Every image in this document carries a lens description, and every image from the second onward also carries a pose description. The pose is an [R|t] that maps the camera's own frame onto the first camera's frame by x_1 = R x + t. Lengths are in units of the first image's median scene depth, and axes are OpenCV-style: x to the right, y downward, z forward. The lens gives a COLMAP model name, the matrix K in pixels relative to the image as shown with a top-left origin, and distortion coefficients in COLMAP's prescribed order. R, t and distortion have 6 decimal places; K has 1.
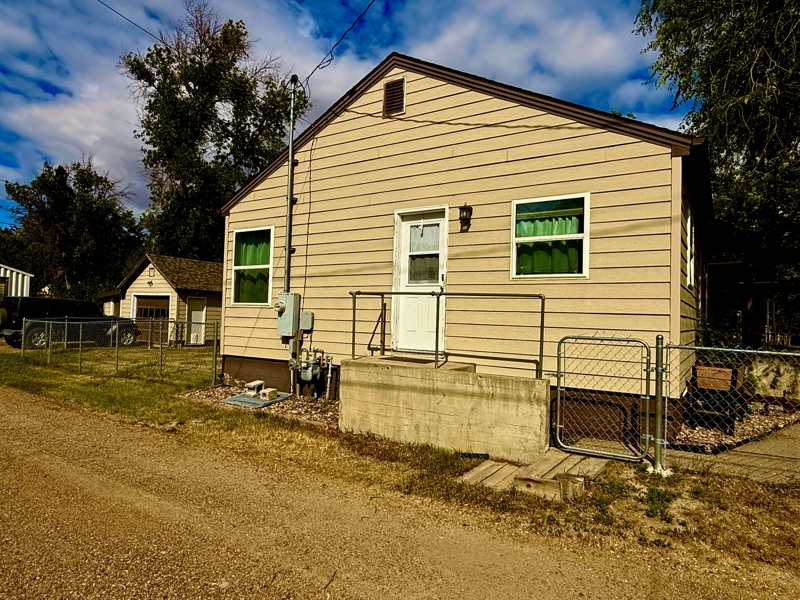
lens RADIAL K [[502.2, 0, 400.0], [0, 502.2, 300.0], [0, 0, 1]] dist [0.002089, -0.002697]
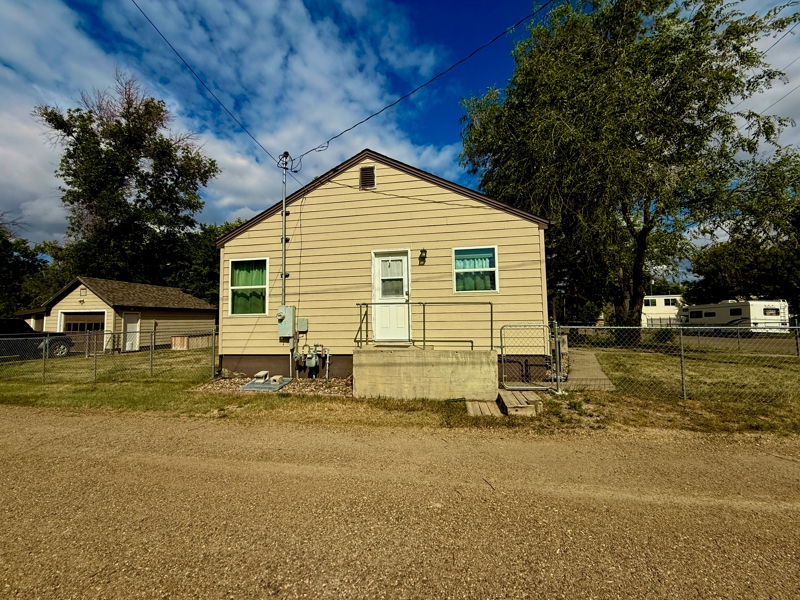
lens RADIAL K [[317.6, 0, 400.0], [0, 317.6, 300.0], [0, 0, 1]] dist [-0.003571, -0.000479]
pose [[0.918688, -0.017585, 0.394593, -0.305795], [0.027963, 0.999397, -0.020564, -0.002891], [-0.393994, 0.029926, 0.918626, 0.072047]]
